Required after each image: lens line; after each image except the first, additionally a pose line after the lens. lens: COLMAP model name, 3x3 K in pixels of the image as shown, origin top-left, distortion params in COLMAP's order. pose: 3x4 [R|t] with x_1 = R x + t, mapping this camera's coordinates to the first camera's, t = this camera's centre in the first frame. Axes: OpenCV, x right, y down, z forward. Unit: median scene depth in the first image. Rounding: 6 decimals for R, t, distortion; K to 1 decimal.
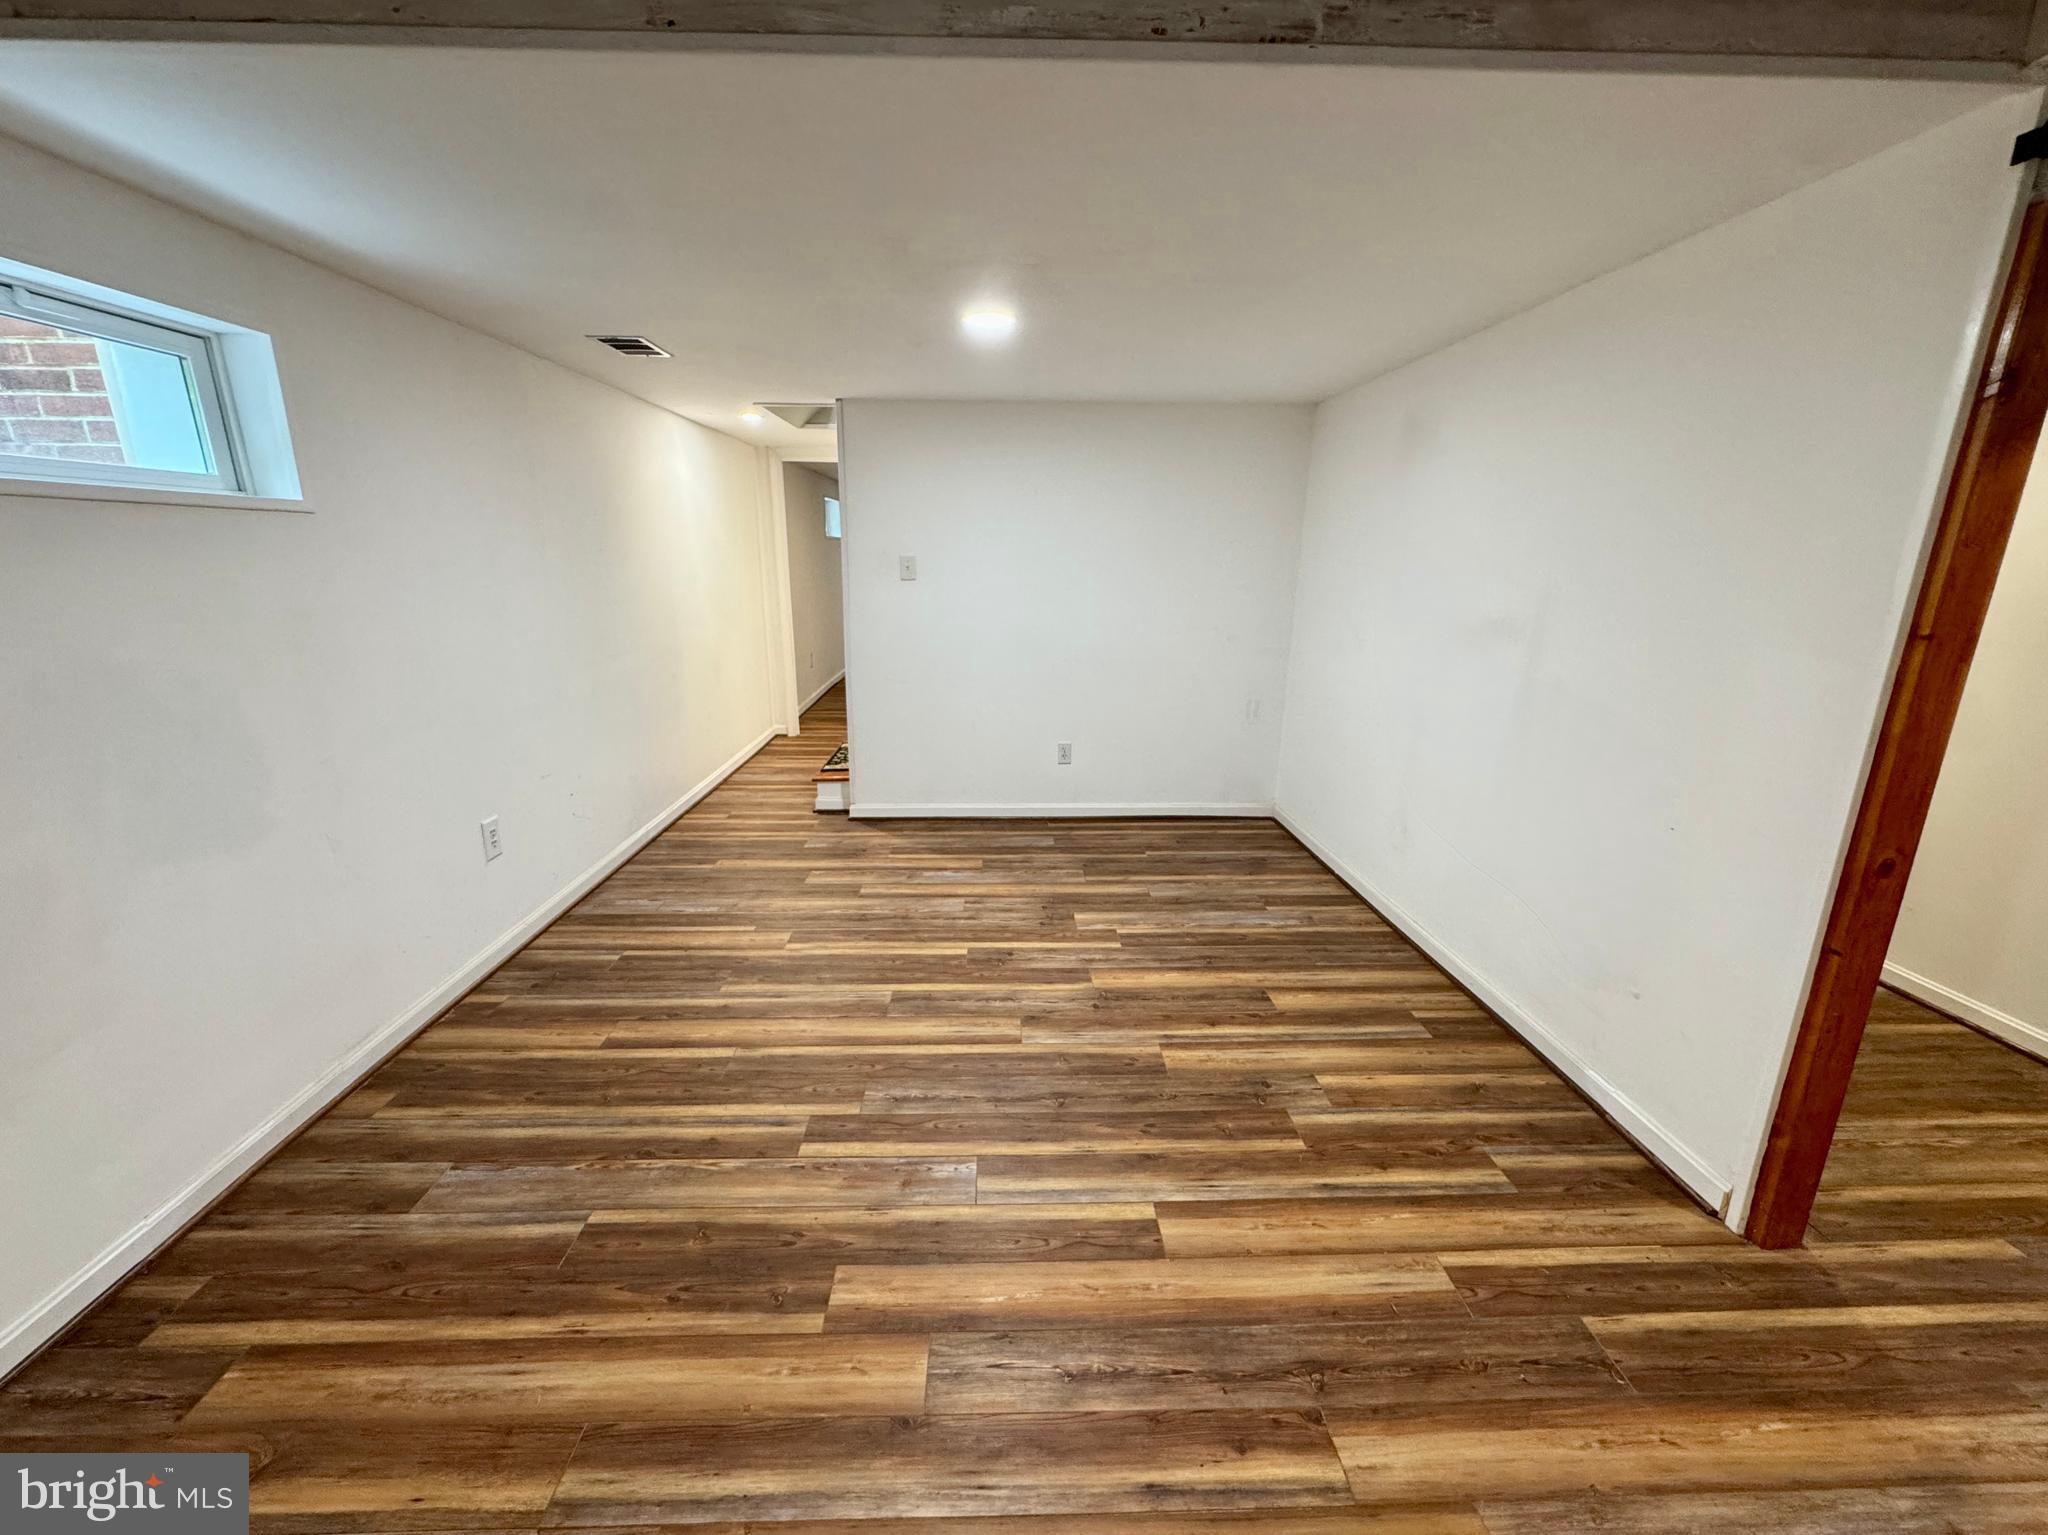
lens RADIAL K [[825.4, 0, 1026.9], [0, 825.4, 764.8], [0, 0, 1]] dist [-0.002991, 0.000412]
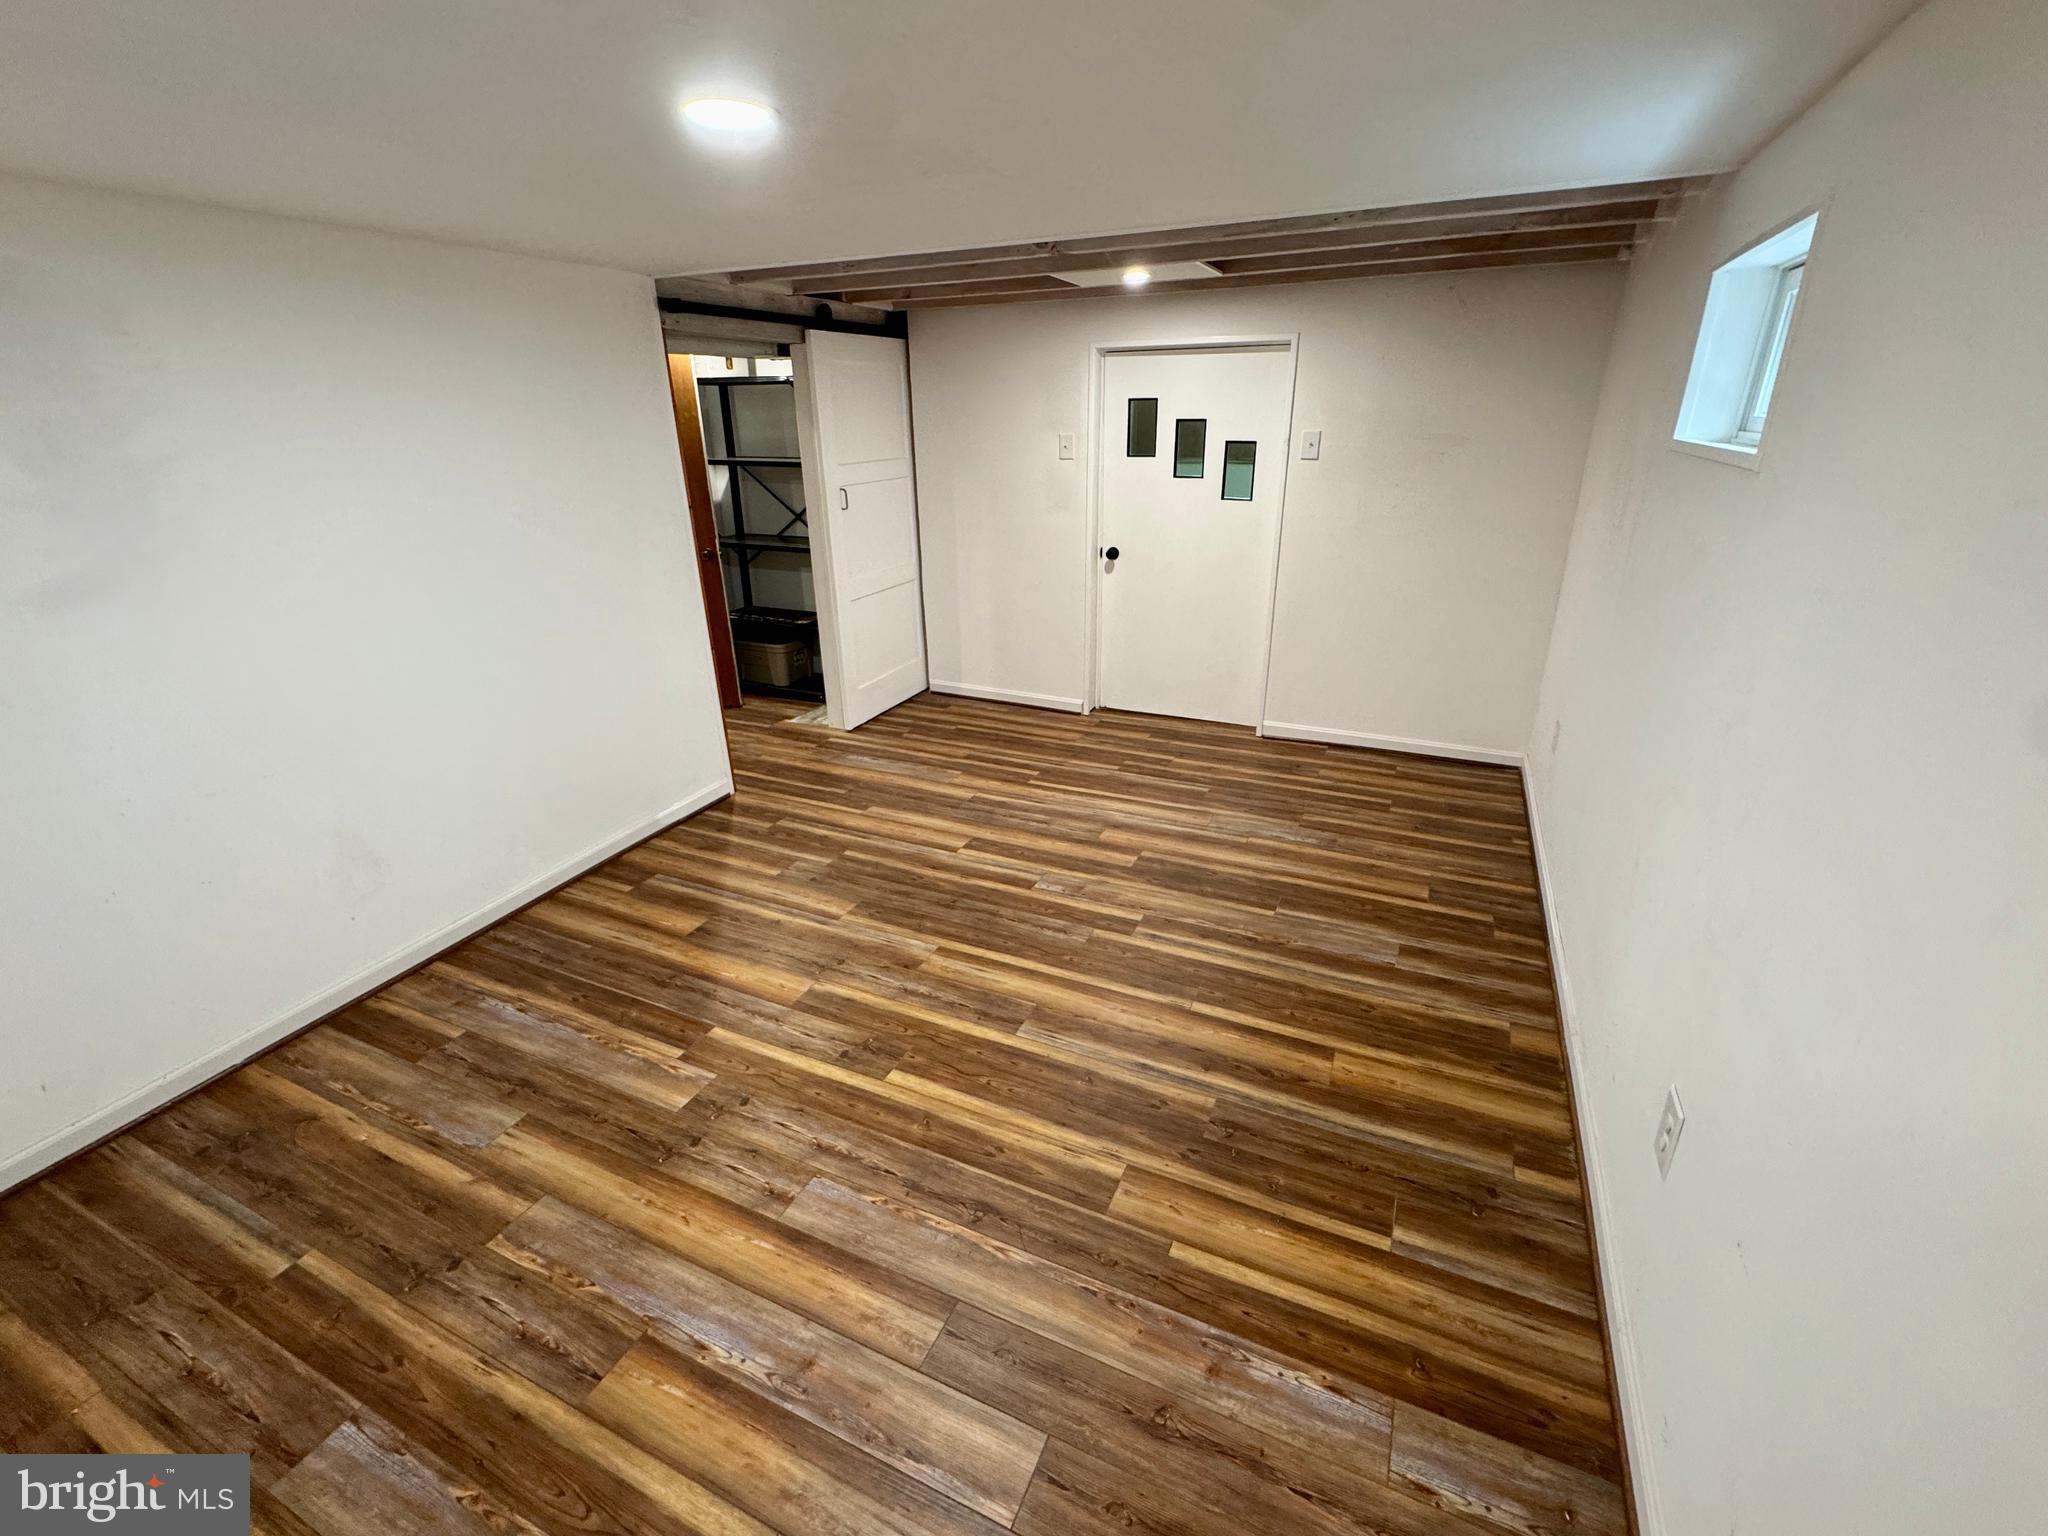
lens RADIAL K [[889.1, 0, 1025.5], [0, 889.1, 770.2], [0, 0, 1]] dist [-0.002725, -0.000082]
pose [[-0.893857, -0.159740, 0.418931, -0.563896], [0.123330, 0.810733, 0.572278, -0.513728], [-0.431056, 0.563201, -0.704978, 1.639929]]
